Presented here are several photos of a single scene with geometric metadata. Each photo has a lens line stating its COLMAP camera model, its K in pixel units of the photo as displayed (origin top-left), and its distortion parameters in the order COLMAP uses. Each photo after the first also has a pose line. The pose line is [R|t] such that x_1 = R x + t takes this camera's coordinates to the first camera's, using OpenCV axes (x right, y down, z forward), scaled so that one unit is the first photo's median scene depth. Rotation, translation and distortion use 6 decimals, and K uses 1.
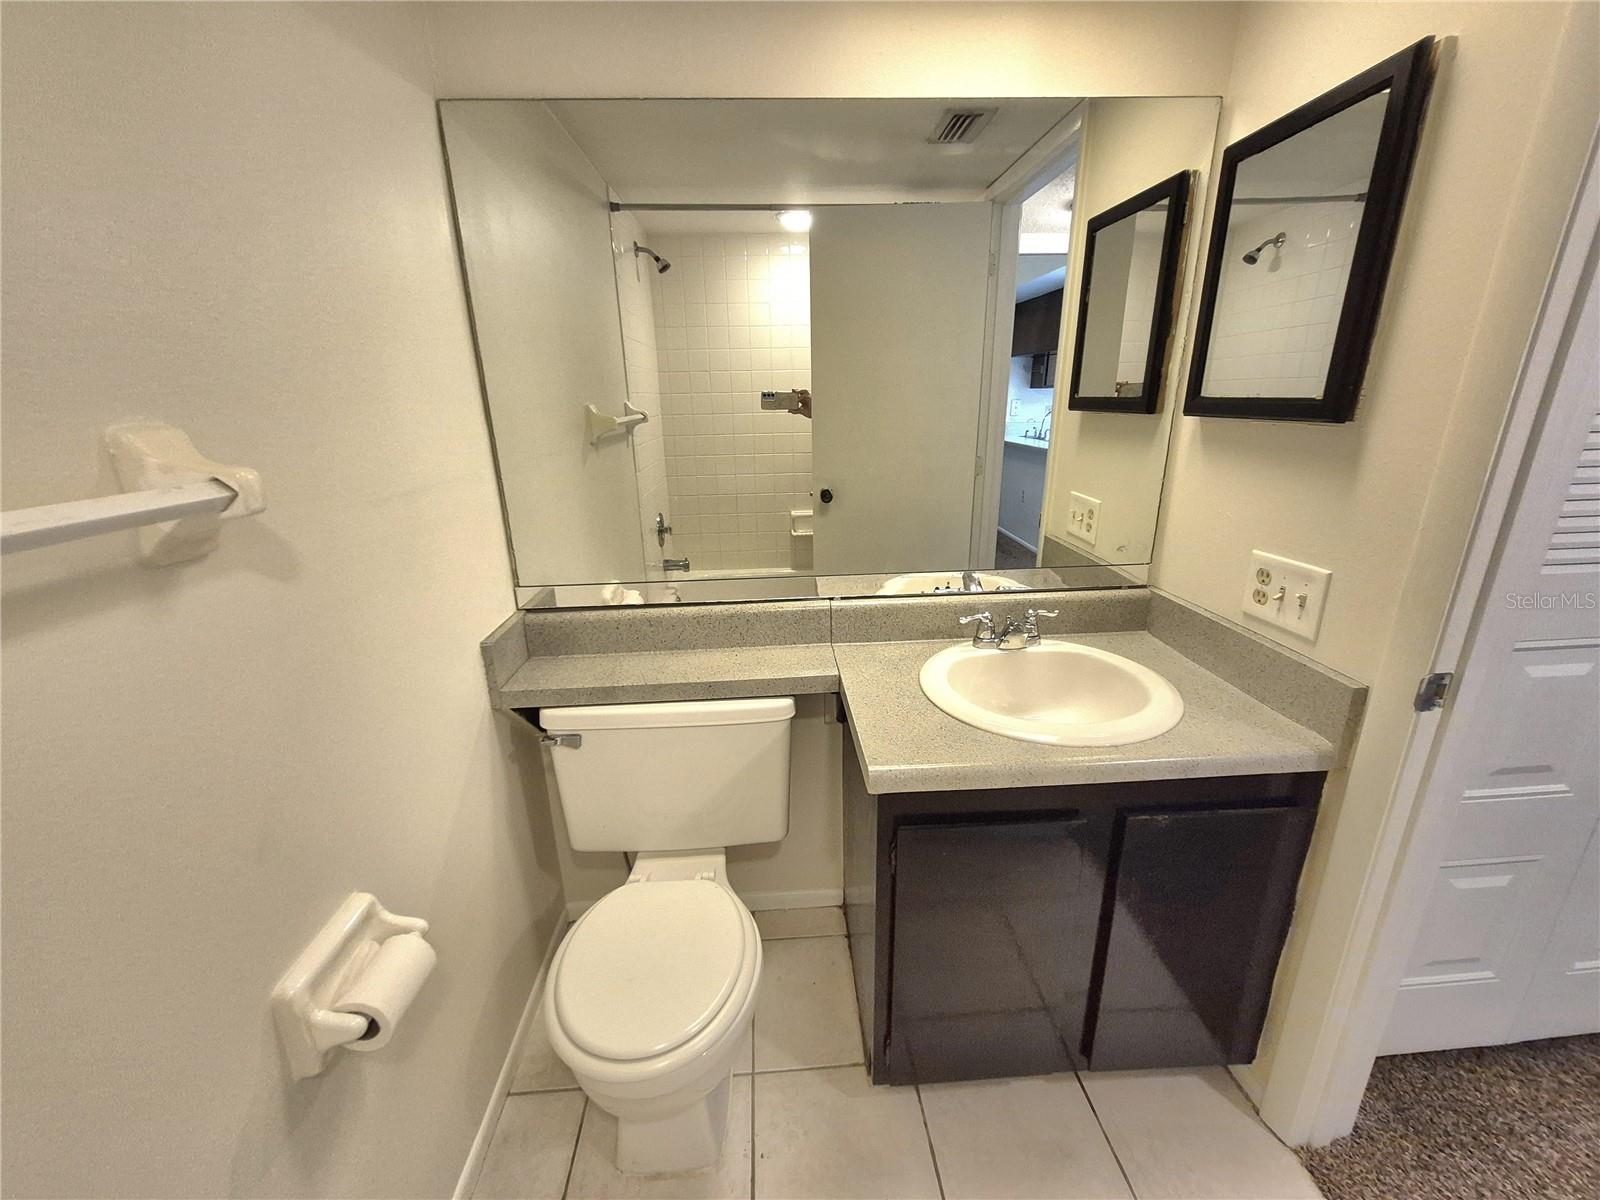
lens RADIAL K [[631.9, 0, 799.1], [0, 631.9, 596.1], [0, 0, 1]] dist [0.001609, -0.000116]
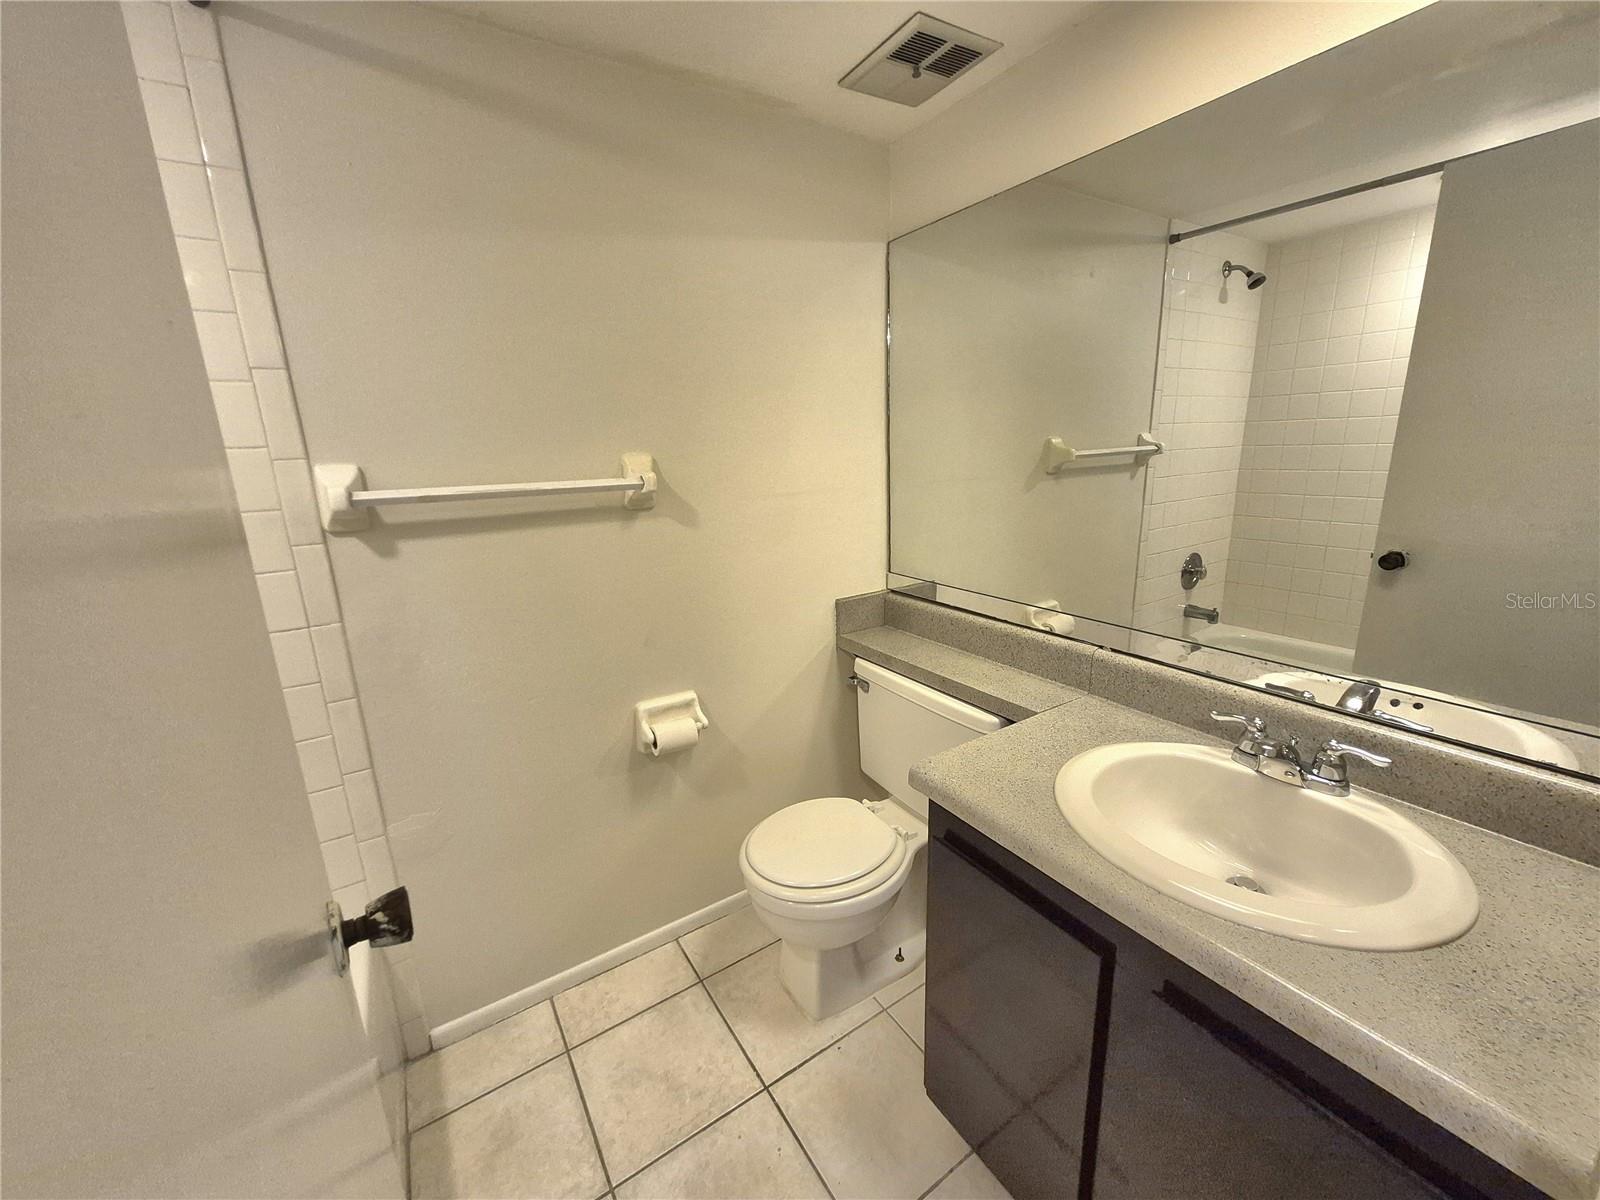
lens RADIAL K [[631.9, 0, 795.0], [0, 631.9, 597.3], [0, 0, 1]] dist [0.001609, -0.000116]
pose [[0.480655, 0.215846, -0.849930, 0.623248], [-0.244808, 0.963727, 0.106301, -0.056464], [0.842045, 0.156975, 0.516060, 0.128985]]
